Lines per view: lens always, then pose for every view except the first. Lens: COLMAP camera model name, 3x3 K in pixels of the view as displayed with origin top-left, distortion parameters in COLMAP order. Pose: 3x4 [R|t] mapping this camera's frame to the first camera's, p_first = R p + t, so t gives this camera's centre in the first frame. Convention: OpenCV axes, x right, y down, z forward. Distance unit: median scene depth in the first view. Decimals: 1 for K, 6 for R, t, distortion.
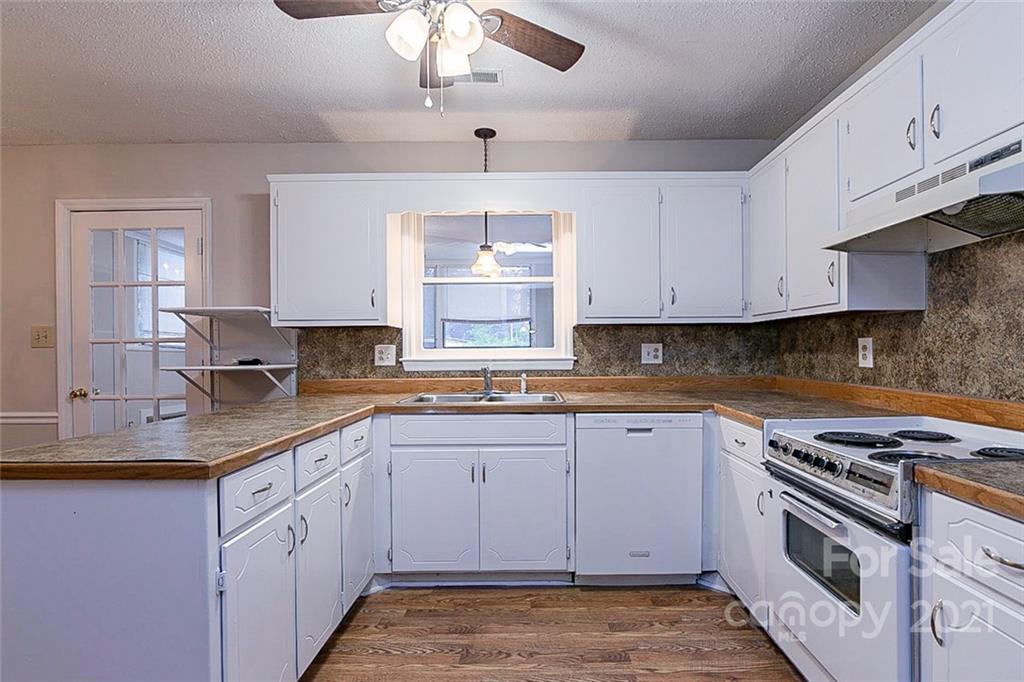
lens RADIAL K [[481.6, 0, 535.5], [0, 481.6, 342.5], [0, 0, 1]] dist [-0.019159, 0.000169]
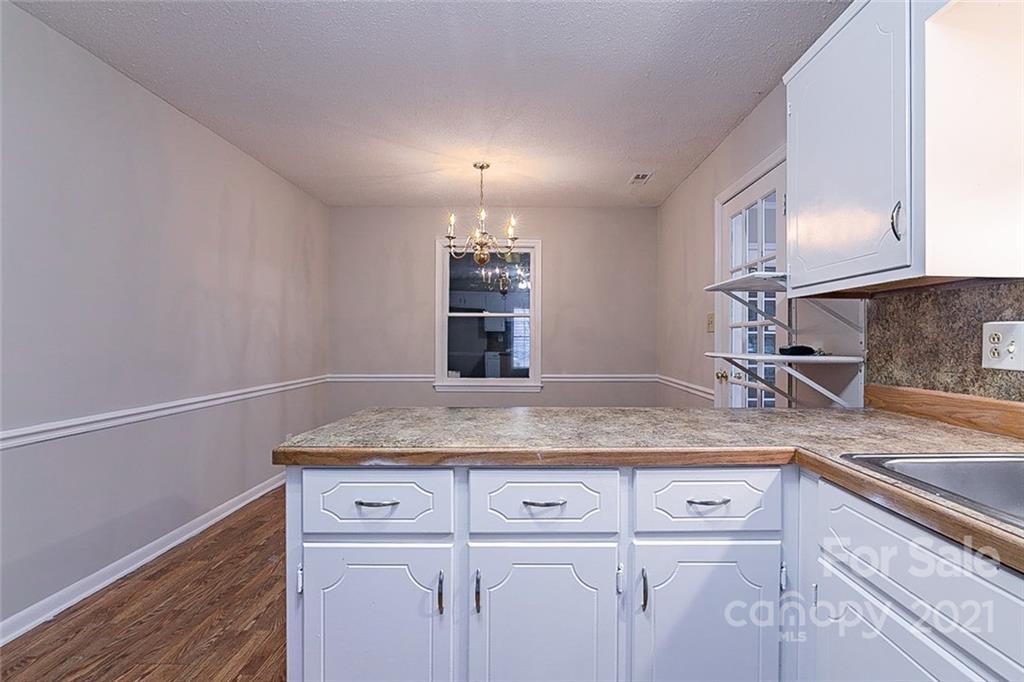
lens RADIAL K [[481.6, 0, 535.5], [0, 481.6, 342.5], [0, 0, 1]] dist [-0.019159, 0.000169]
pose [[0.005409, 0.017169, -0.999838, 0.110449], [0.013367, 0.999762, 0.017240, 0.010914], [0.999896, -0.013458, 0.005178, 0.587799]]
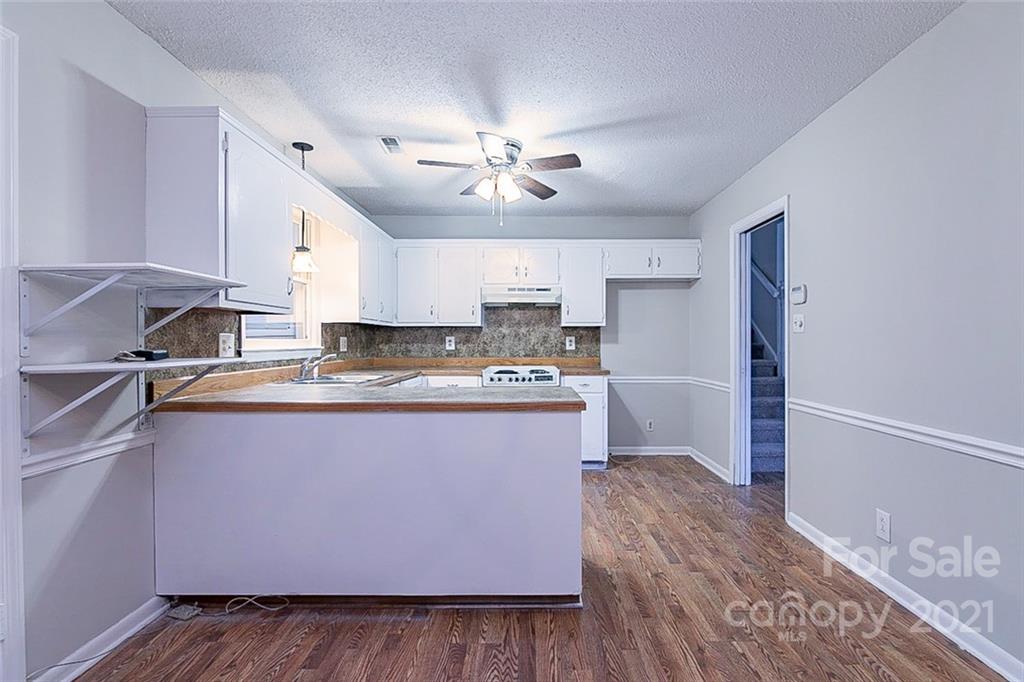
lens RADIAL K [[481.6, 0, 535.5], [0, 481.6, 342.5], [0, 0, 1]] dist [-0.019159, 0.000169]
pose [[-0.005214, 0.005657, 0.999970, -1.200288], [-0.011526, 0.999917, -0.005717, 0.019962], [-0.999920, -0.011556, -0.005149, 0.455088]]
